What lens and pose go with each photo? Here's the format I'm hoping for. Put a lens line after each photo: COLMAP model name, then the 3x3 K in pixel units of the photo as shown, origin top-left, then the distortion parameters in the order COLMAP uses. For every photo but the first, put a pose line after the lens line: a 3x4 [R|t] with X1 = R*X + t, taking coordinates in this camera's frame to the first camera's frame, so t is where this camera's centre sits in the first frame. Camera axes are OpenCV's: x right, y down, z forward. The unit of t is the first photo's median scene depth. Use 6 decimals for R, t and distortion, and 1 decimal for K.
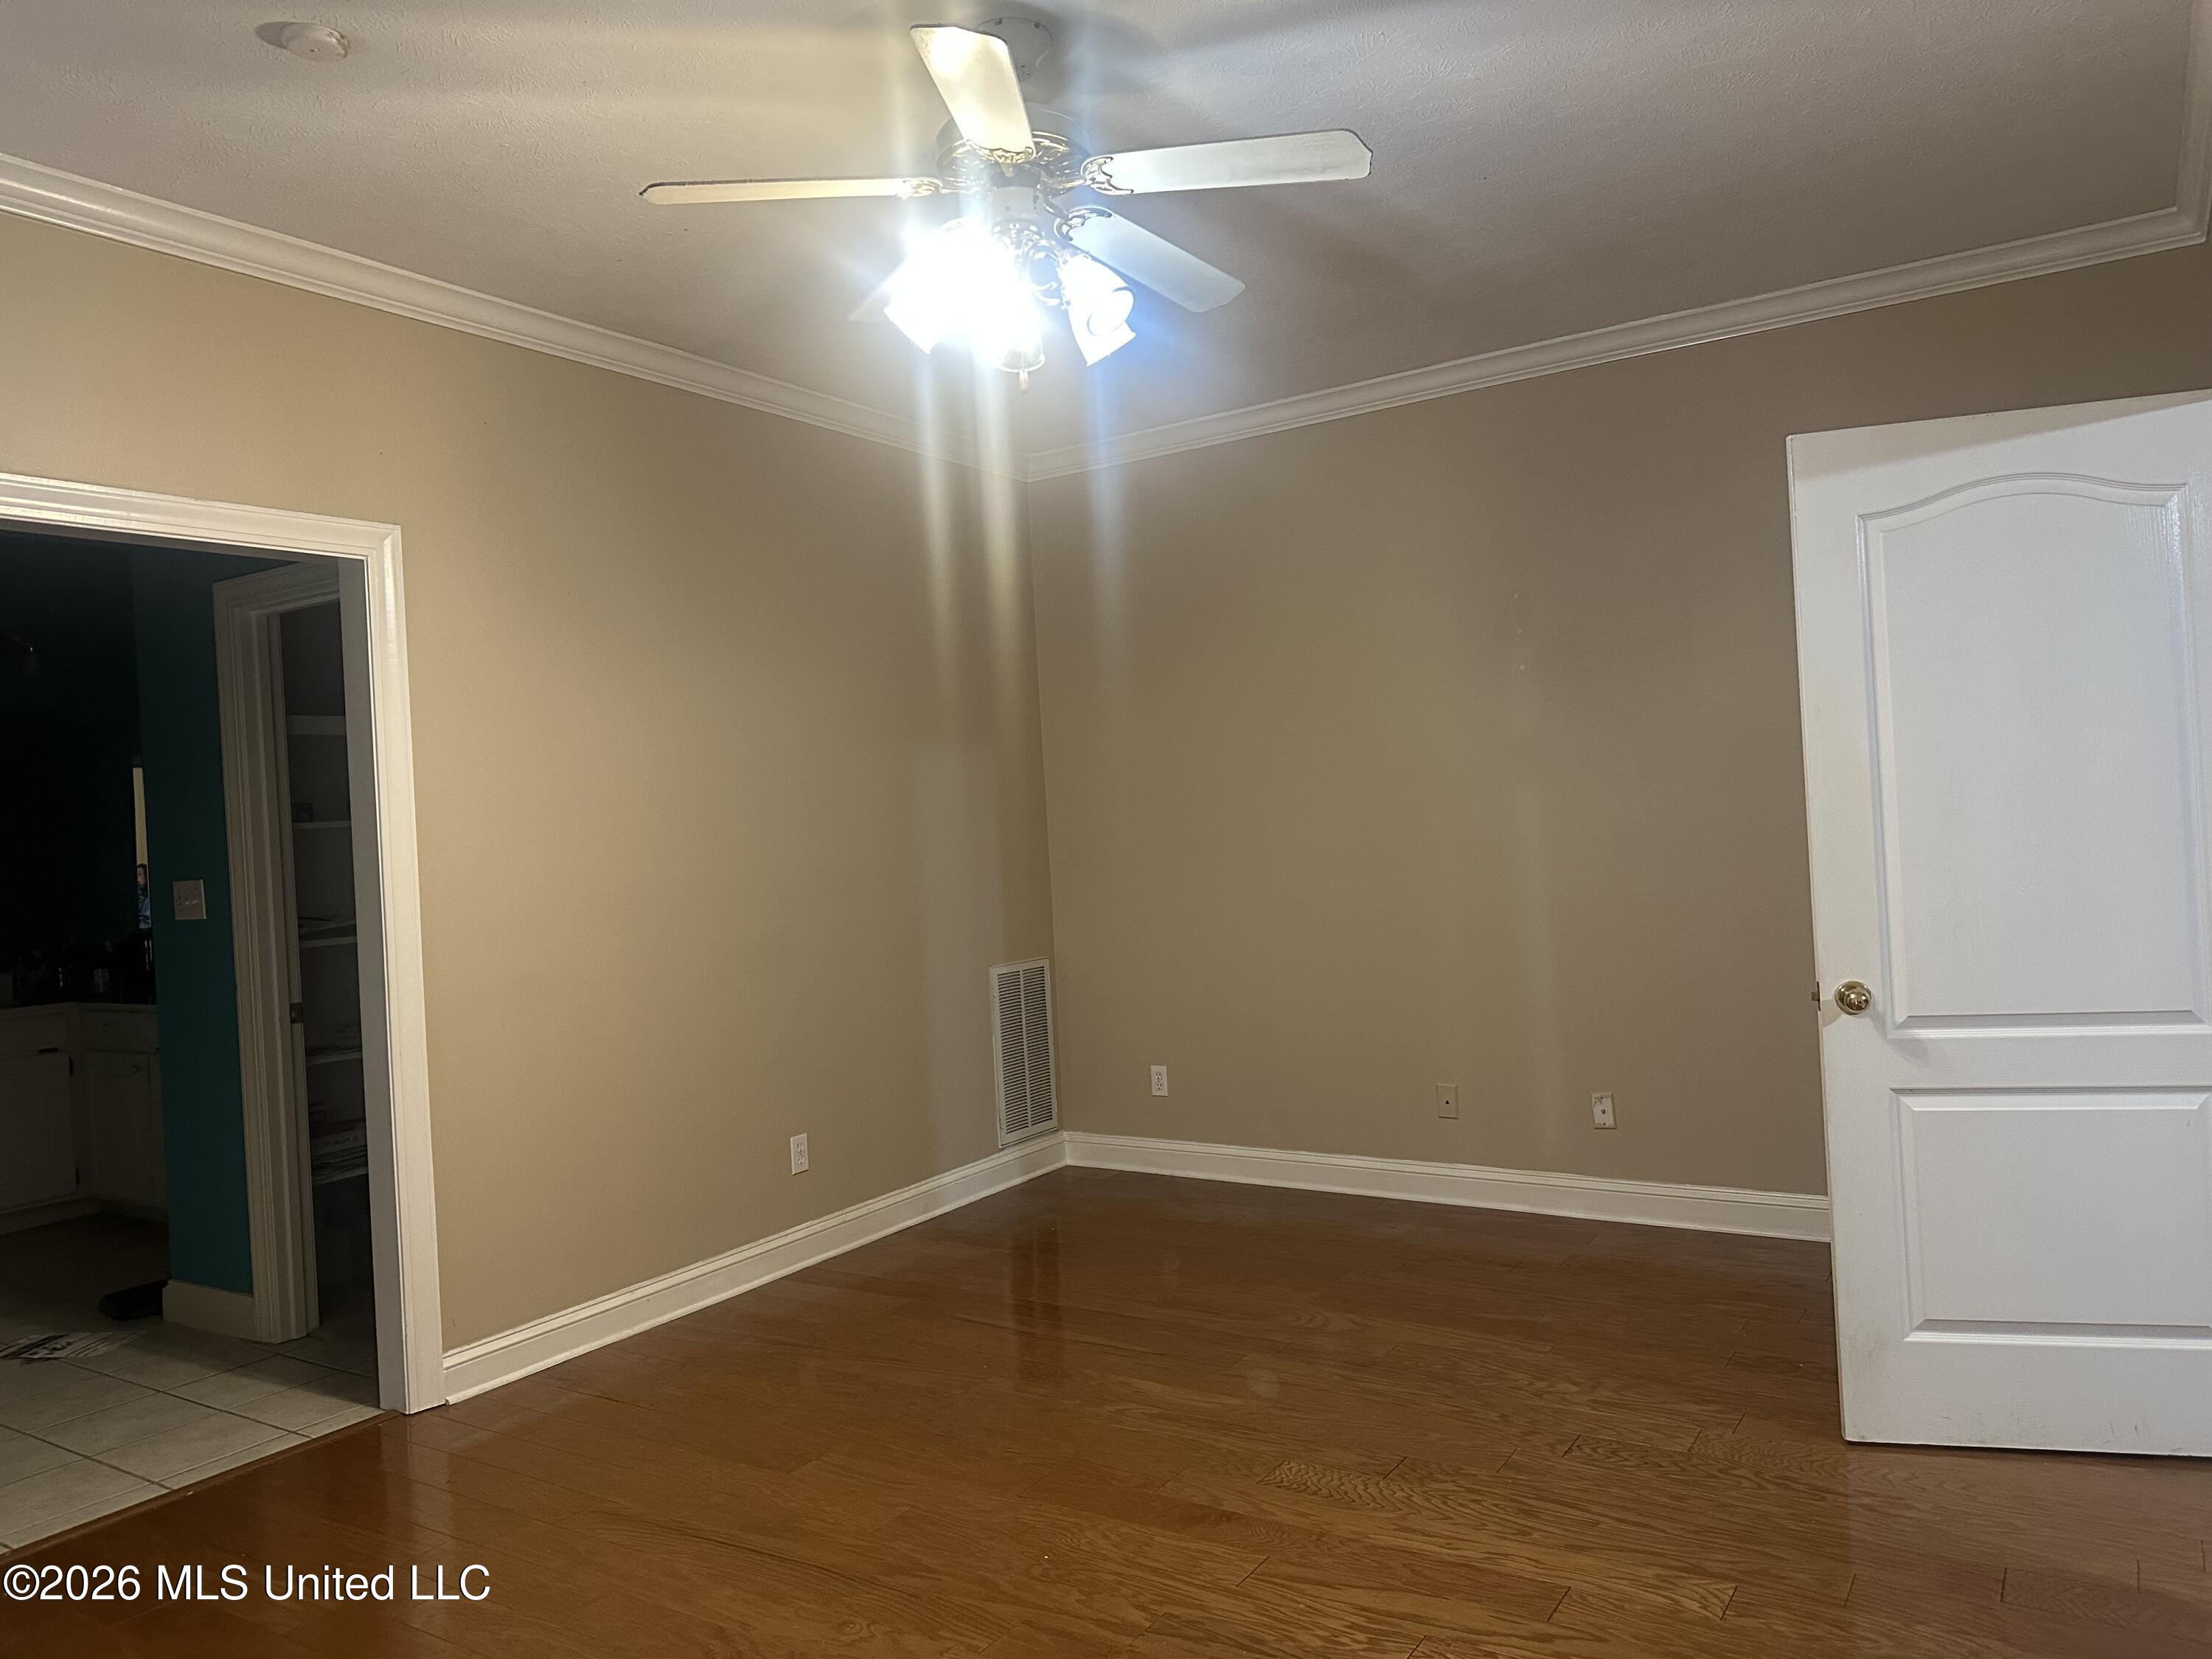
lens RADIAL K [[1570.3, 0, 1115.2], [0, 1570.3, 827.1], [0, 0, 1]] dist [0.036503, -0.048298]
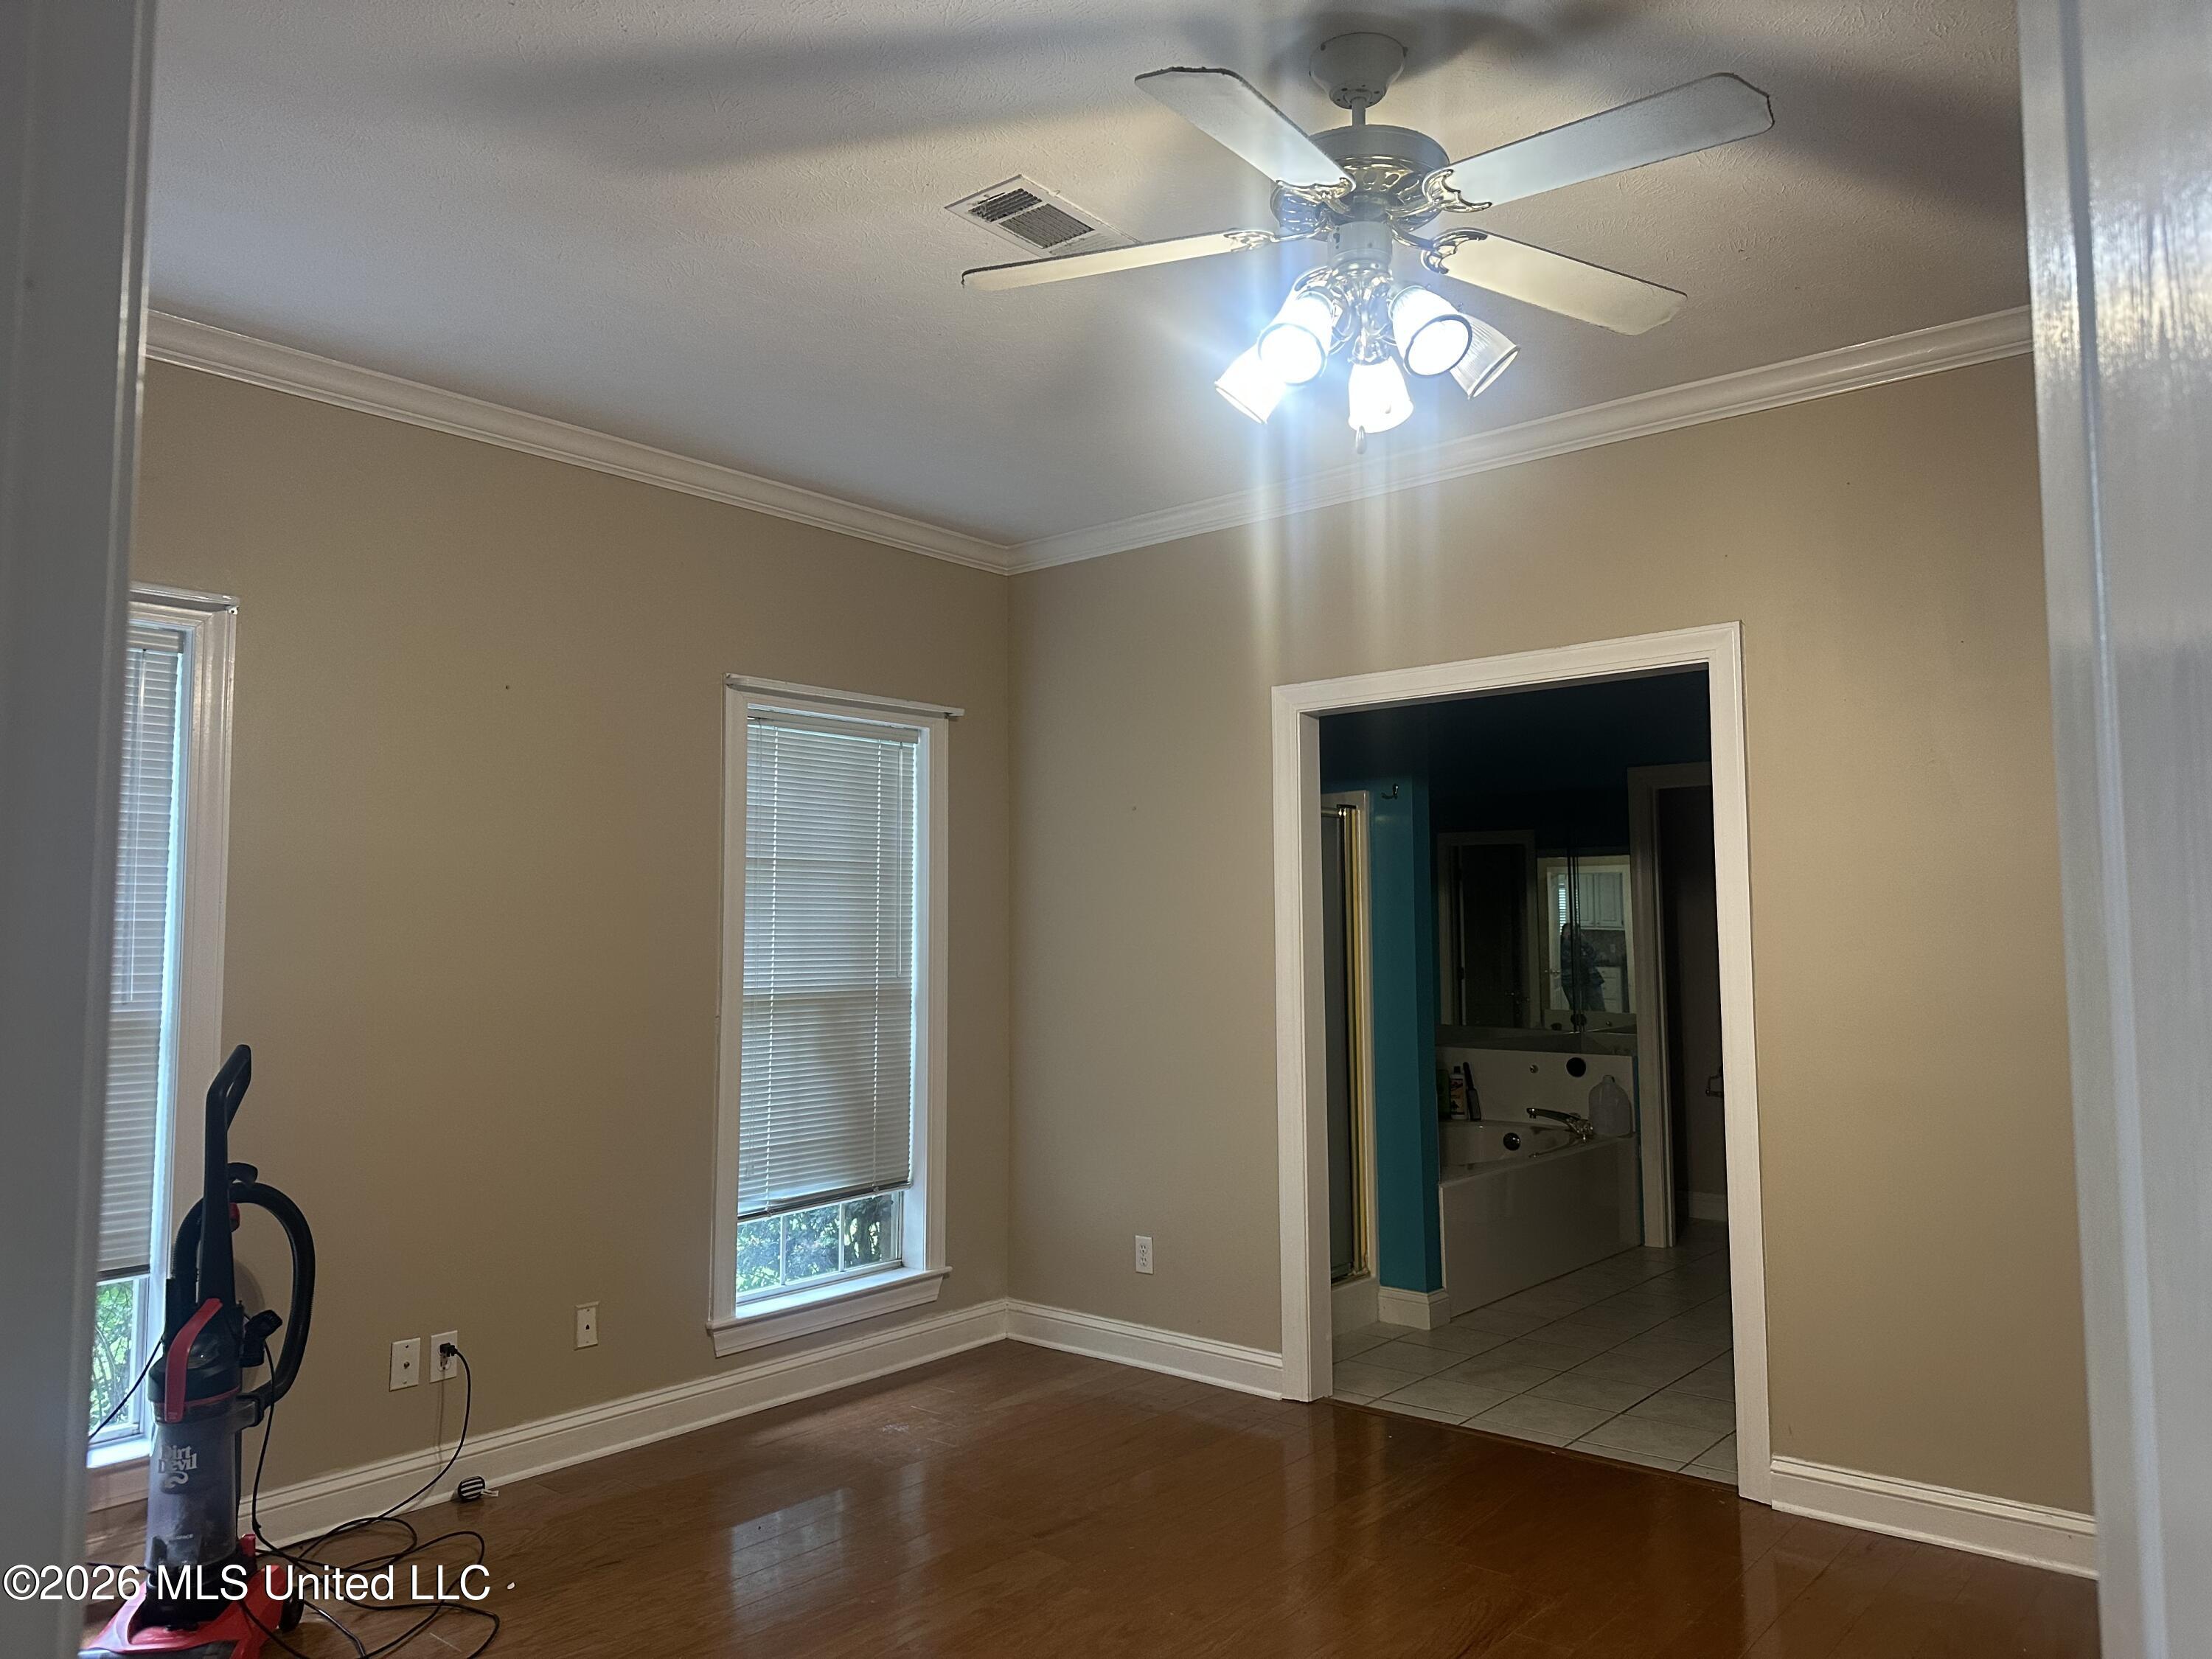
lens RADIAL K [[1570.3, 0, 1112.1], [0, 1570.3, 809.6], [0, 0, 1]] dist [0.036503, -0.048298]
pose [[-0.136261, -0.025342, -0.990349, 0.660439], [0.009783, 0.999590, -0.026924, -0.047995], [0.990625, -0.013358, -0.135957, 0.790573]]
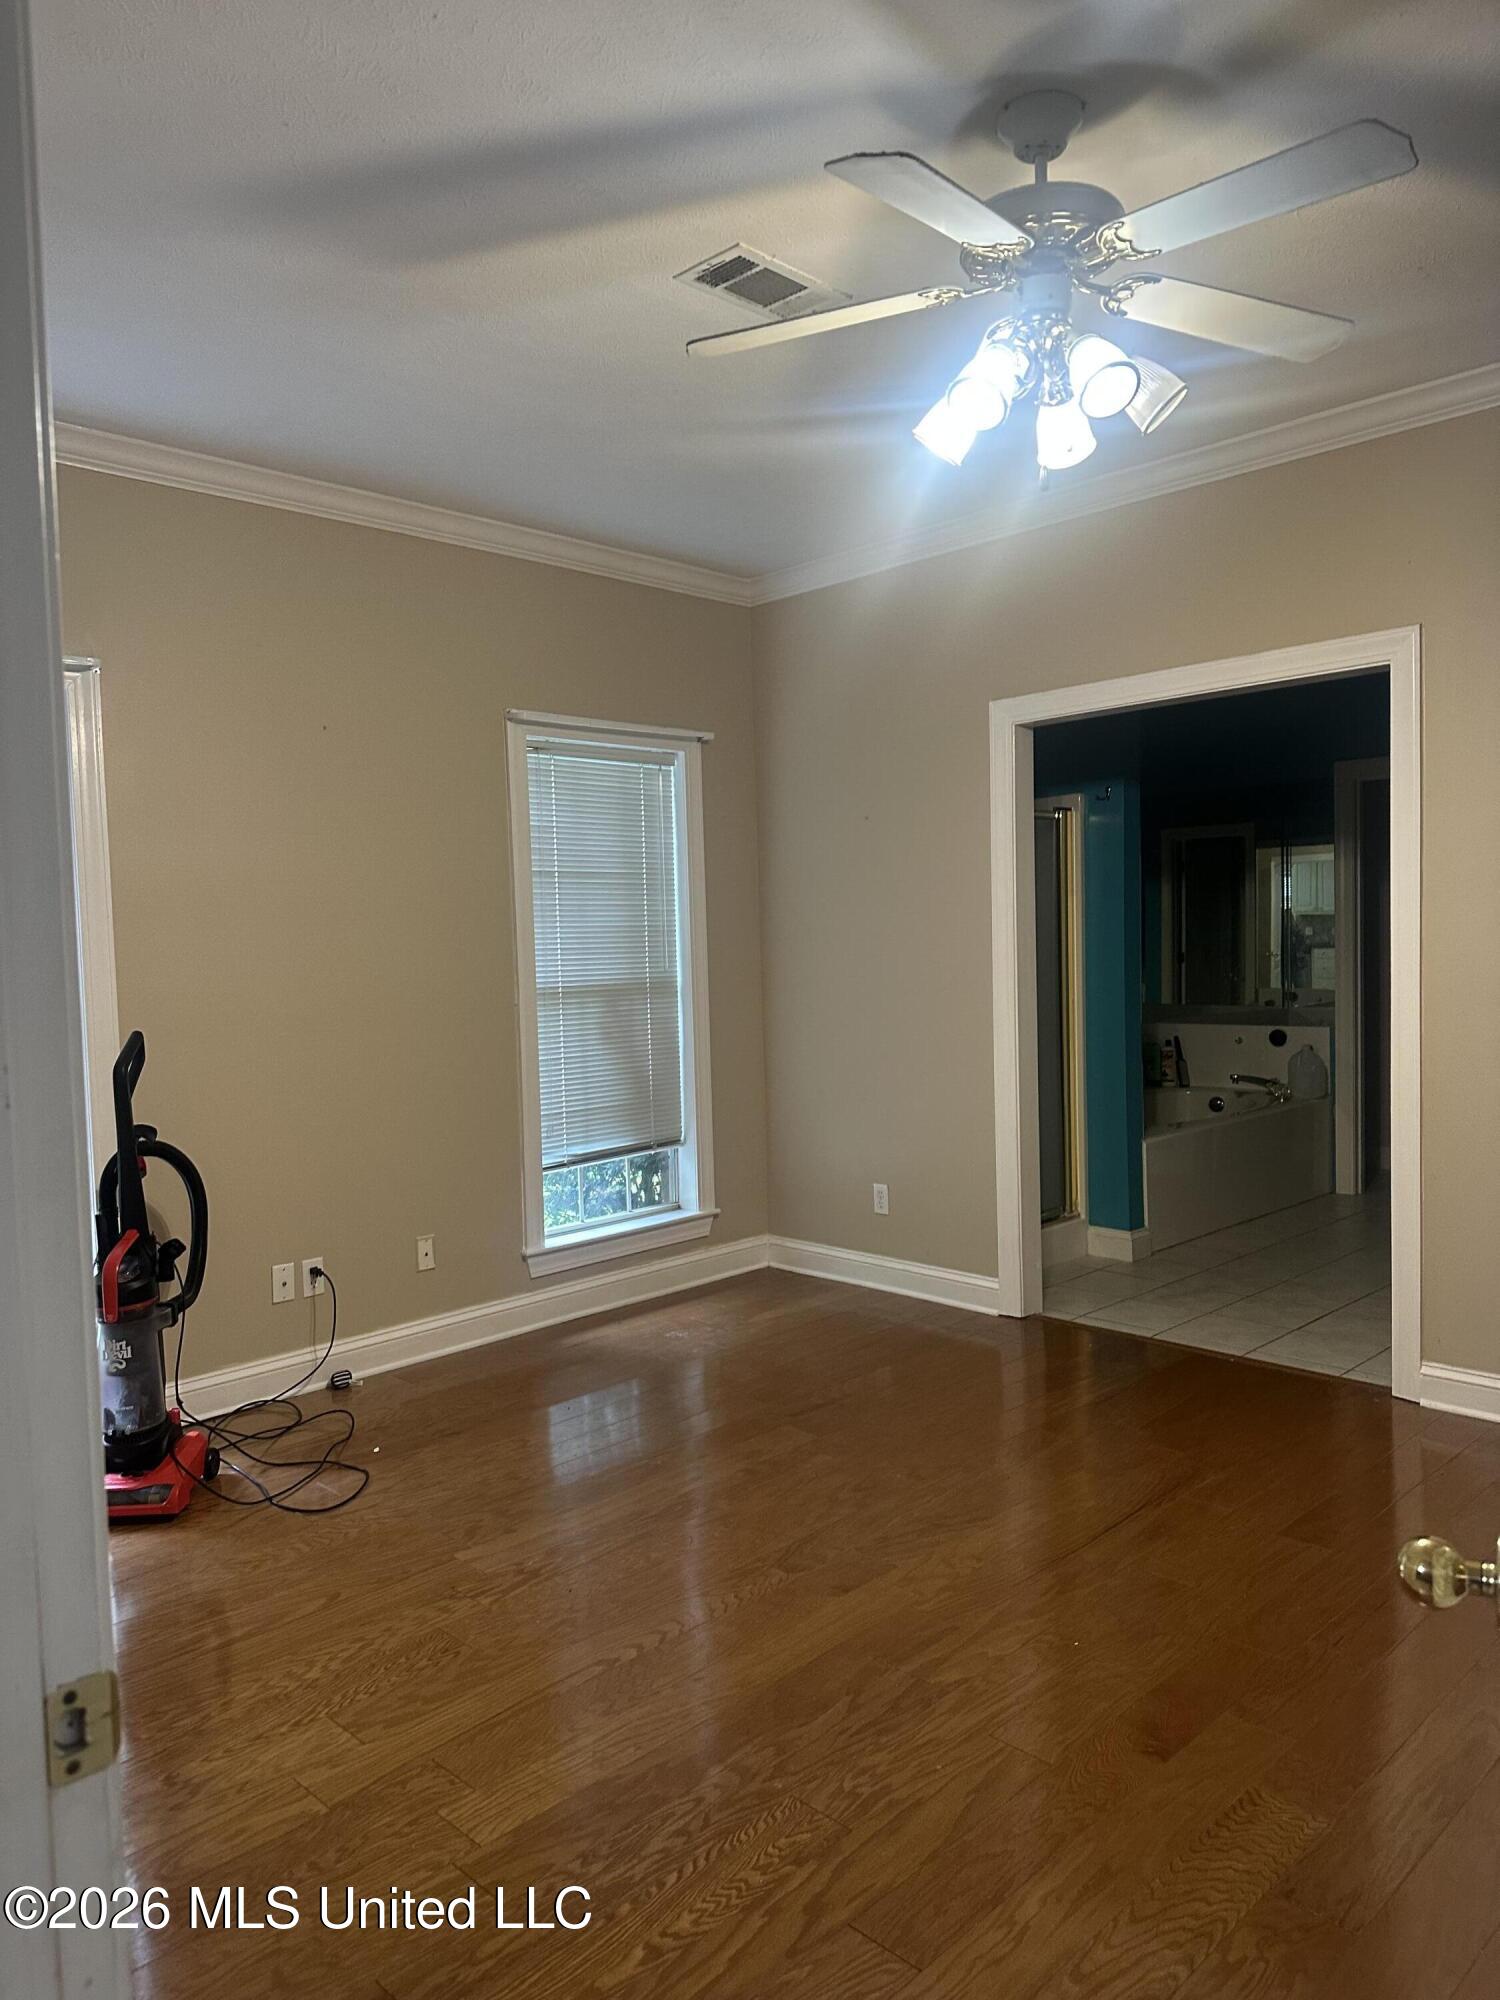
lens RADIAL K [[1419.8, 0, 743.9], [0, 1419.8, 1021.2], [0, 0, 1]] dist [0.036503, -0.048298]
pose [[-0.223755, 0.118064, -0.967468, 0.706271], [0.035844, 0.992961, 0.112886, -0.047891], [0.973986, -0.009419, -0.226411, 0.818355]]
